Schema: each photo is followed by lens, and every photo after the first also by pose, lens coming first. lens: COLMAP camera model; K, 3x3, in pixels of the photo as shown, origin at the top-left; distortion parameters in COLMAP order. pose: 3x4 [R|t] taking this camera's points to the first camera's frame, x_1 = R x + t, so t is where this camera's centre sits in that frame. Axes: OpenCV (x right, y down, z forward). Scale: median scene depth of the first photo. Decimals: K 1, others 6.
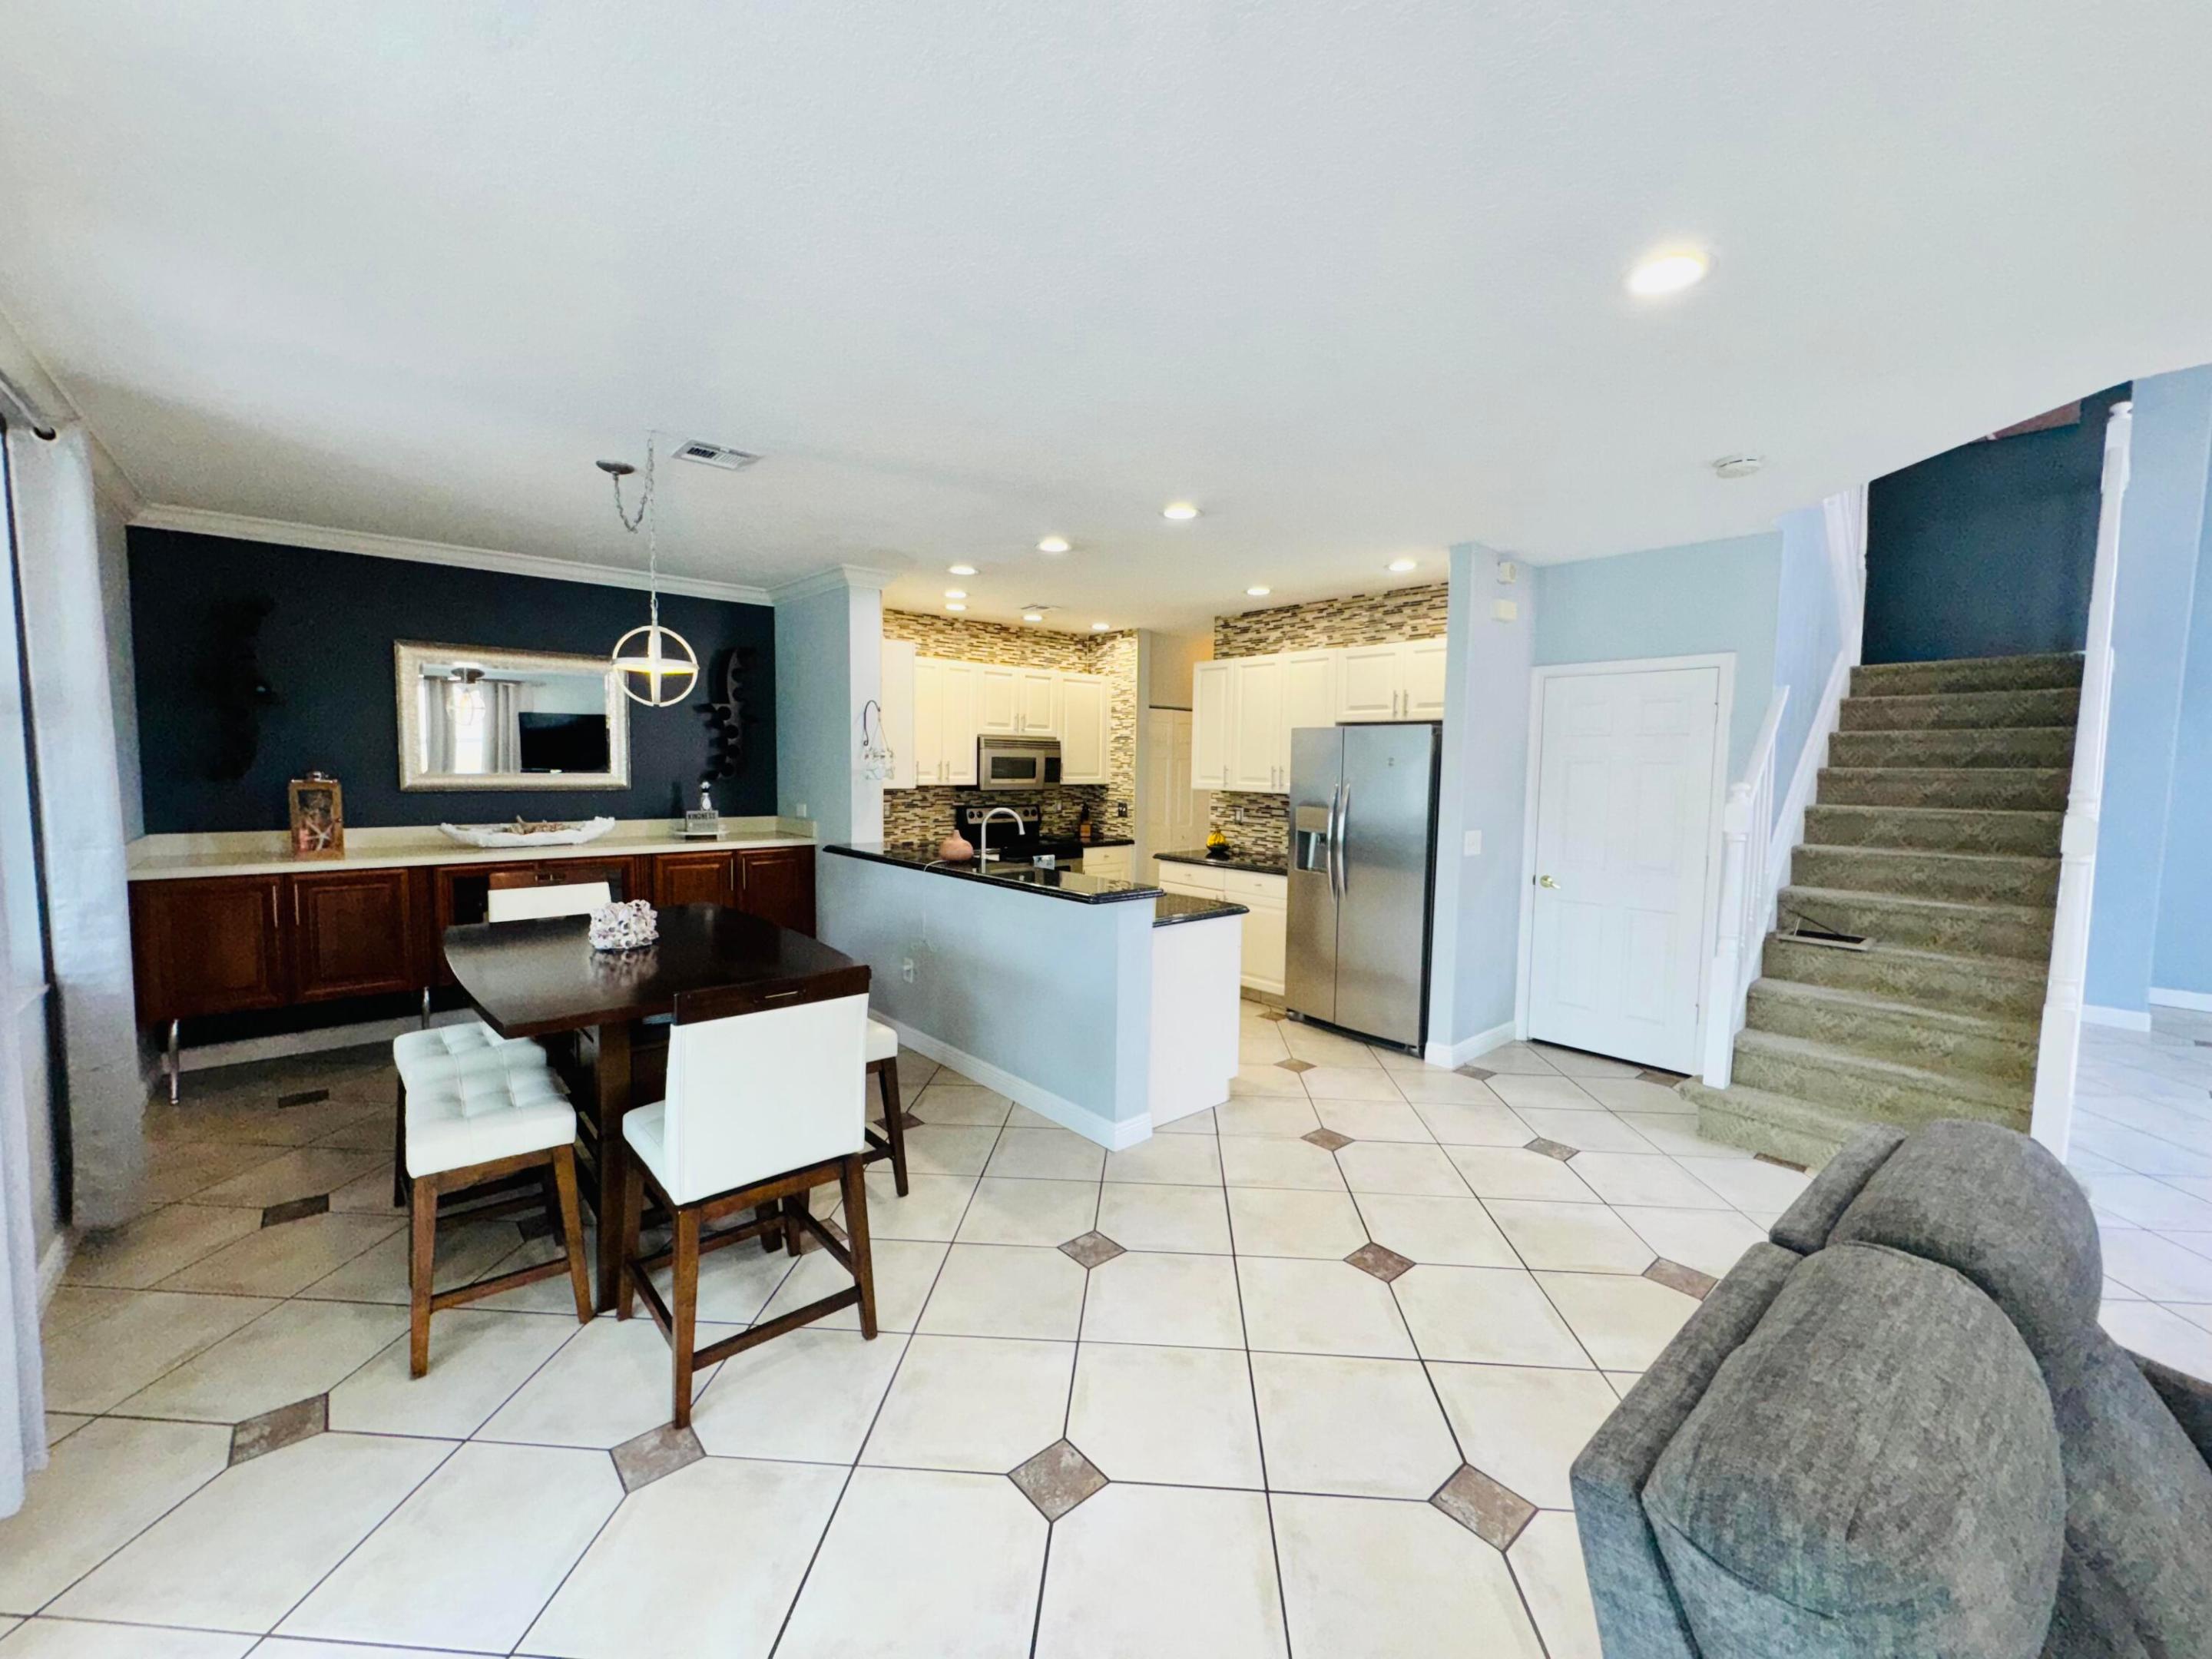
lens RADIAL K [[880.7, 0, 1108.1], [0, 880.7, 826.7], [0, 0, 1]] dist [0.001892, 0.000221]
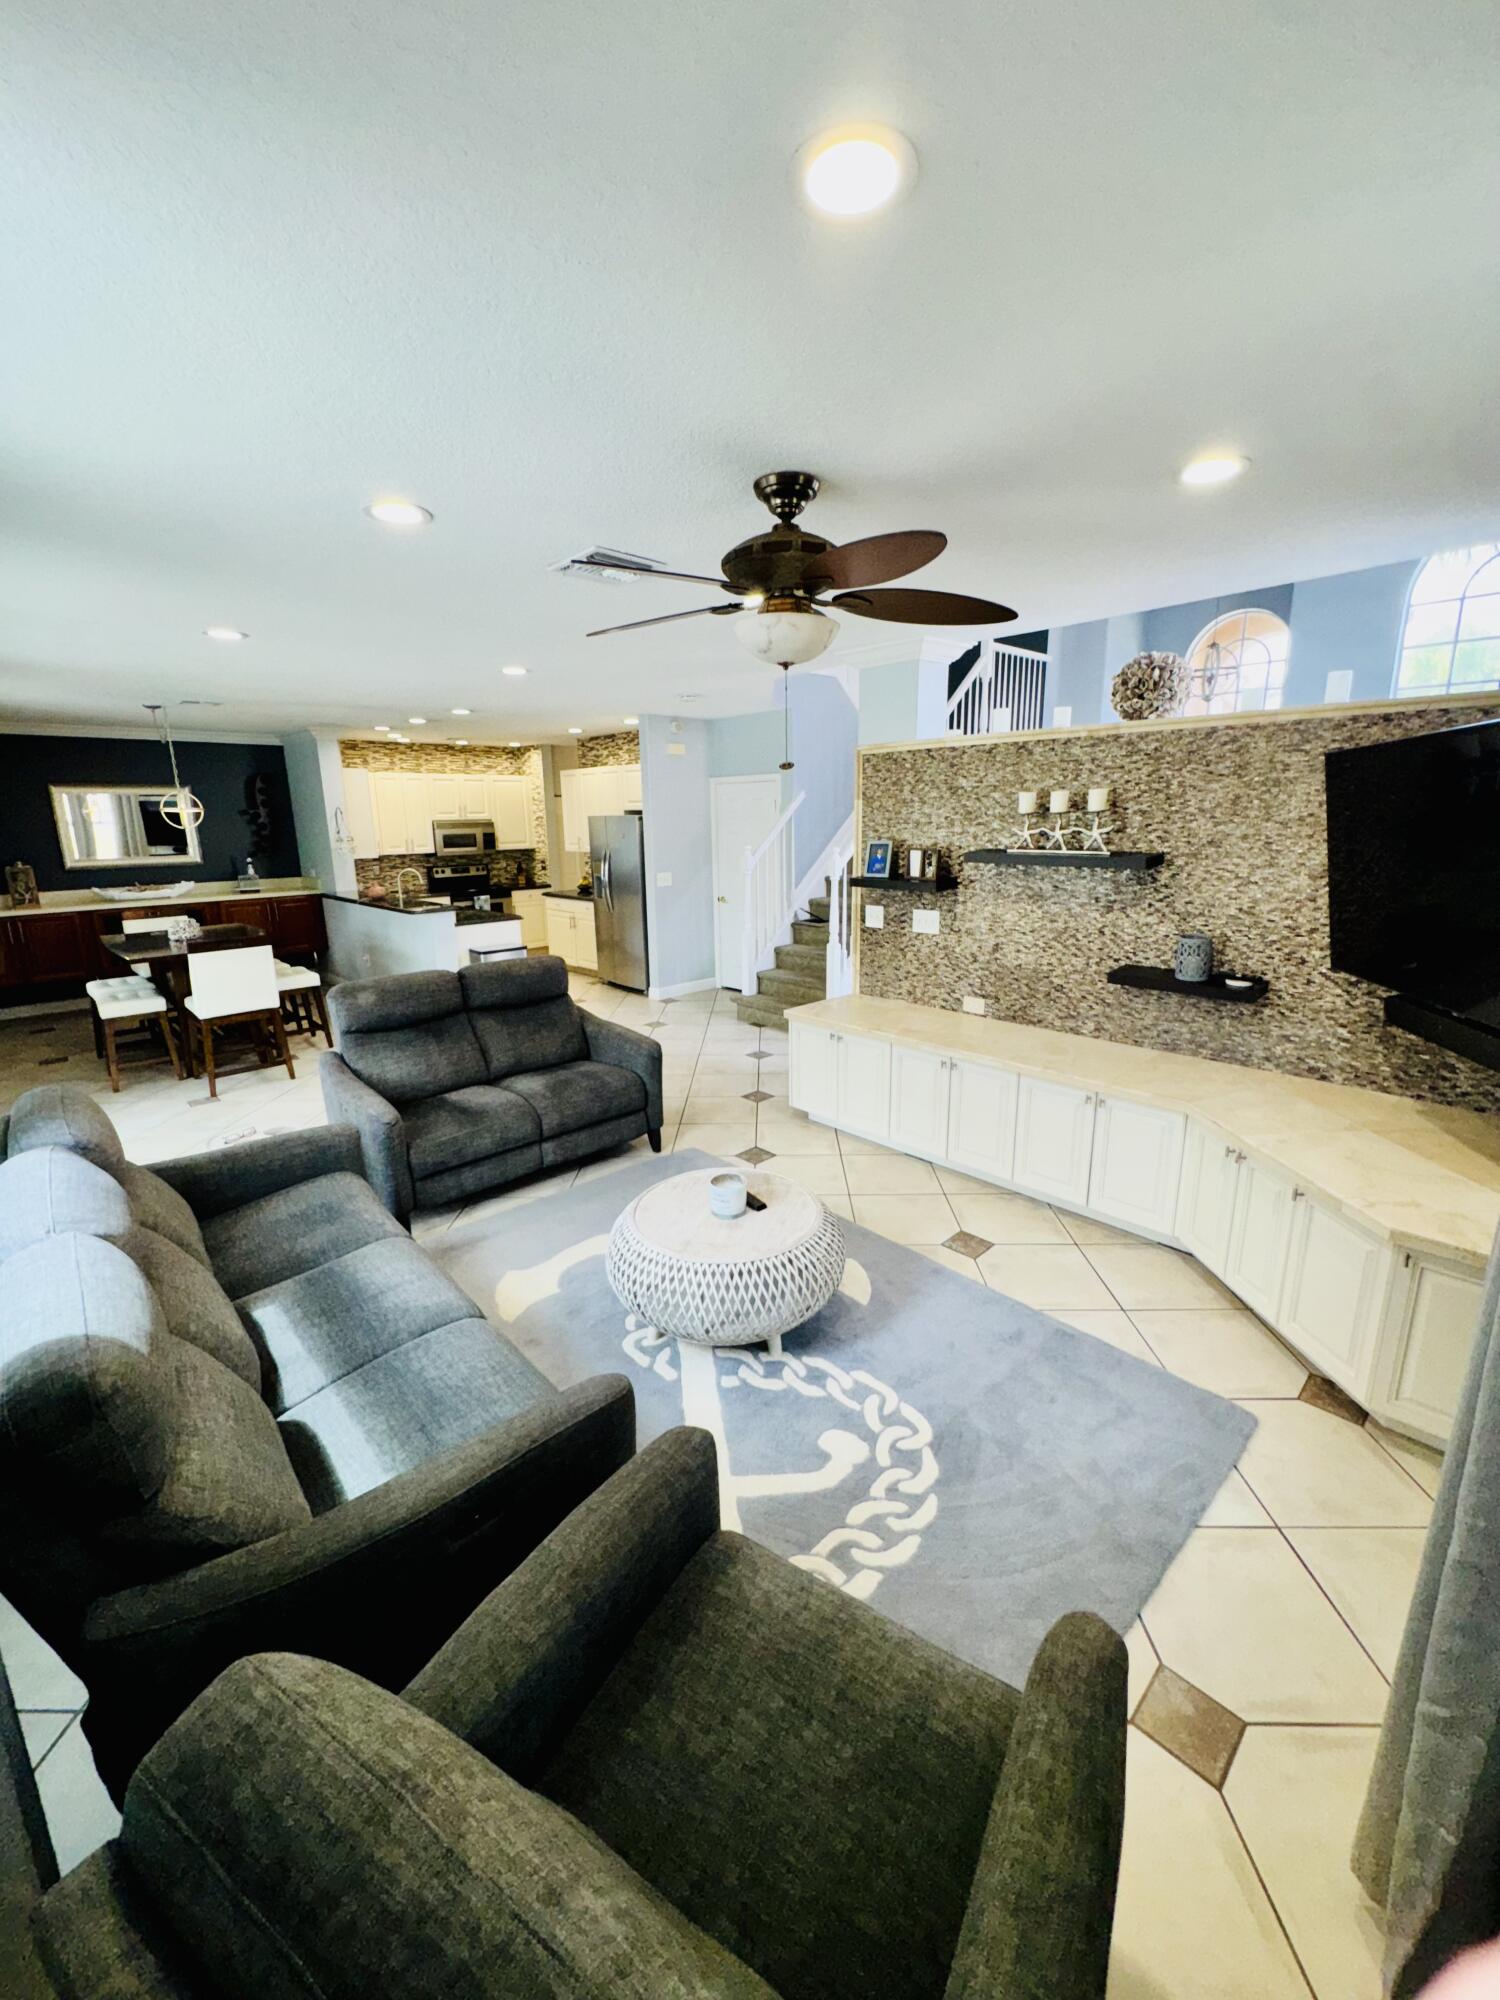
lens RADIAL K [[796.3, 0, 749.0], [0, 796.3, 996.6], [0, 0, 1]] dist [0.001892, 0.000221]
pose [[0.998731, -0.038096, 0.032929, 0.444125], [0.032616, 0.987627, 0.153390, 0.008301], [-0.038365, -0.152122, 0.987617, -0.591657]]
